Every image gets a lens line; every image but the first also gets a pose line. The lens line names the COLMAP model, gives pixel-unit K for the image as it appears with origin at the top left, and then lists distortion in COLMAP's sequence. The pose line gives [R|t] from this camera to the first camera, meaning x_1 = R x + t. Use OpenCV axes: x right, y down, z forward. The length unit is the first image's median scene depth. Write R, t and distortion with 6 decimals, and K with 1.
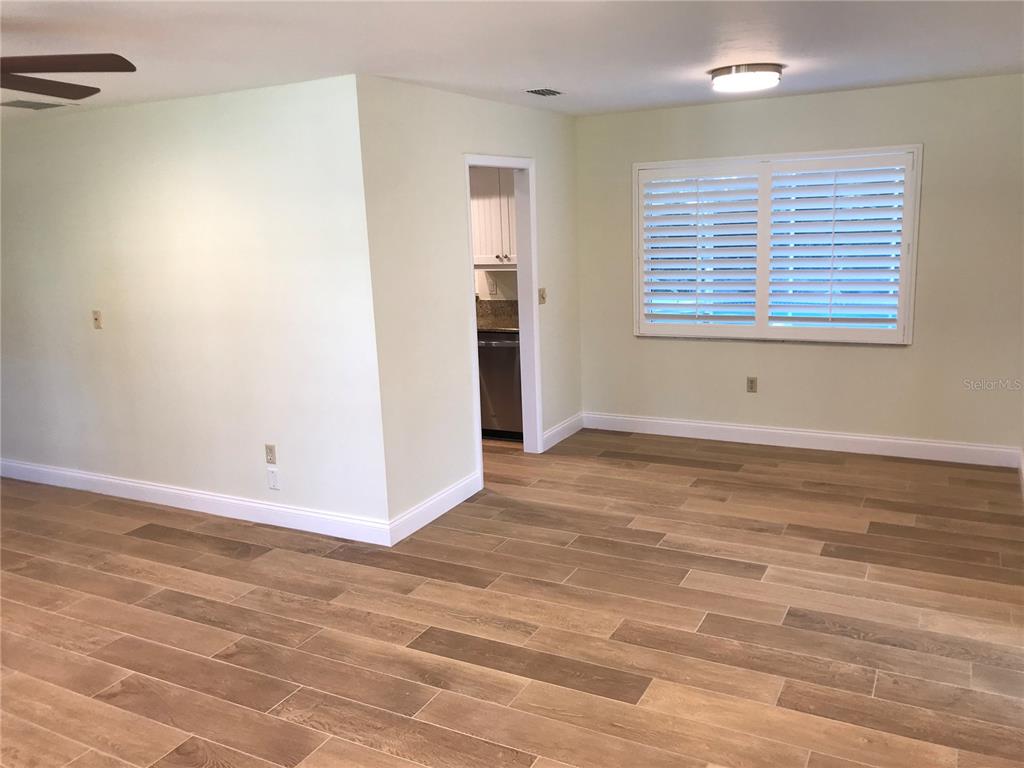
lens RADIAL K [[837.0, 0, 507.7], [0, 837.0, 375.1], [0, 0, 1]] dist [0.041864, -0.048874]
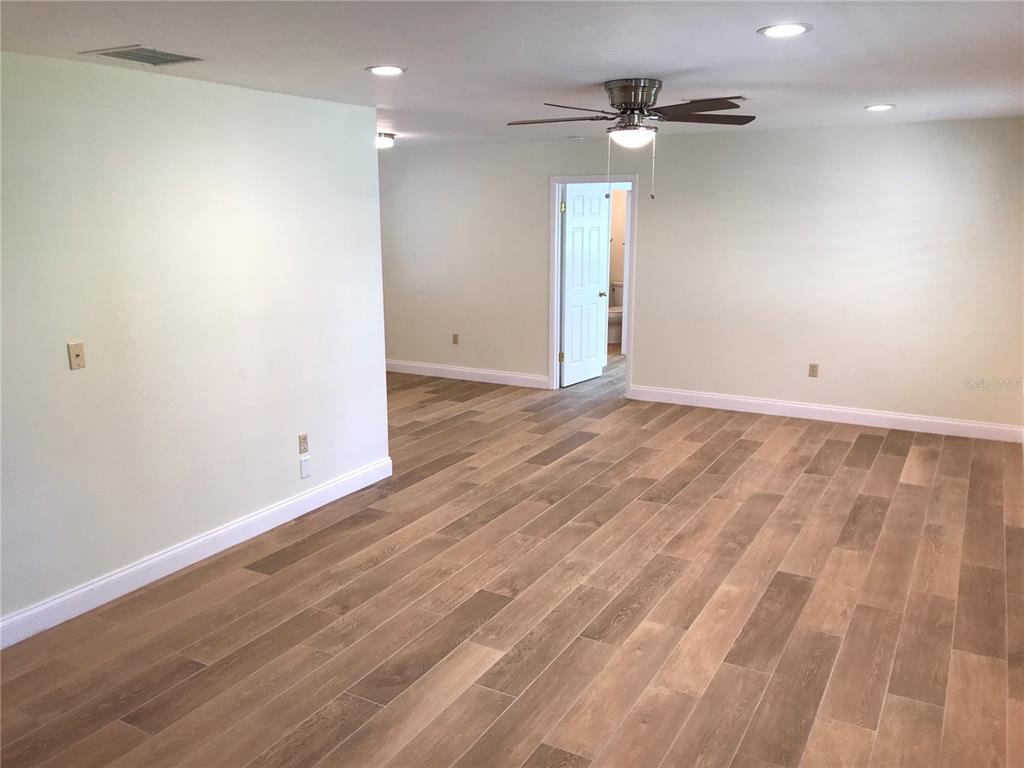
lens RADIAL K [[837.0, 0, 506.9], [0, 837.0, 382.0], [0, 0, 1]] dist [0.041864, -0.048874]
pose [[0.029748, -0.168639, 0.985229, -1.632520], [0.193469, 0.967997, 0.159847, -0.122785], [-0.980655, 0.185856, 0.061422, 0.860465]]
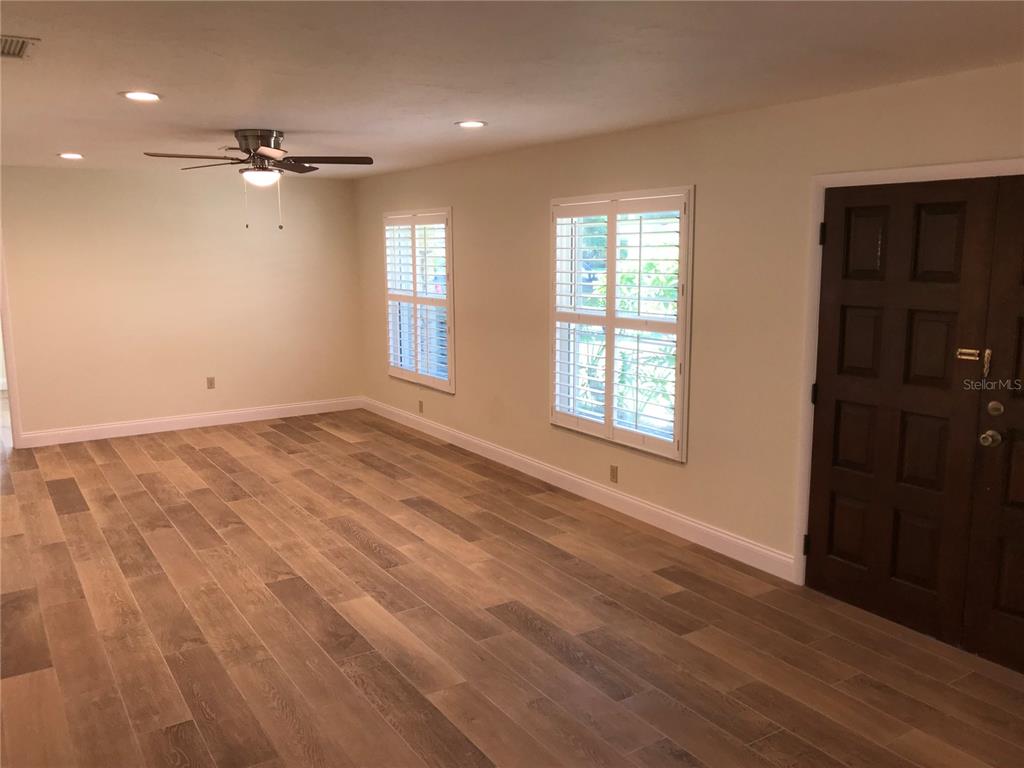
lens RADIAL K [[837.0, 0, 501.3], [0, 837.0, 378.7], [0, 0, 1]] dist [0.041864, -0.048874]
pose [[-0.867045, -0.032355, 0.497178, -1.476321], [0.136973, 0.943958, 0.300303, -0.273698], [-0.479032, 0.328476, -0.814022, 1.703579]]
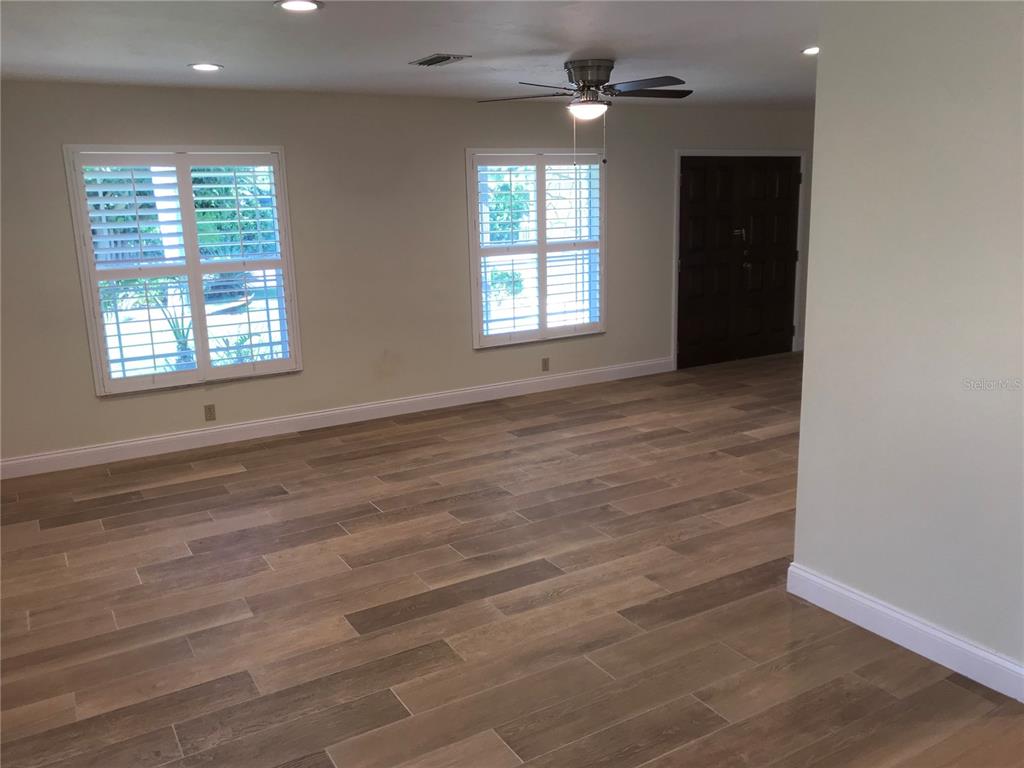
lens RADIAL K [[837.0, 0, 494.7], [0, 837.0, 386.6], [0, 0, 1]] dist [0.041864, -0.048874]
pose [[-0.528908, 0.238300, -0.814536, 0.723322], [-0.114473, 0.930967, 0.346695, -0.260659], [0.840923, 0.276612, -0.465117, 1.290223]]
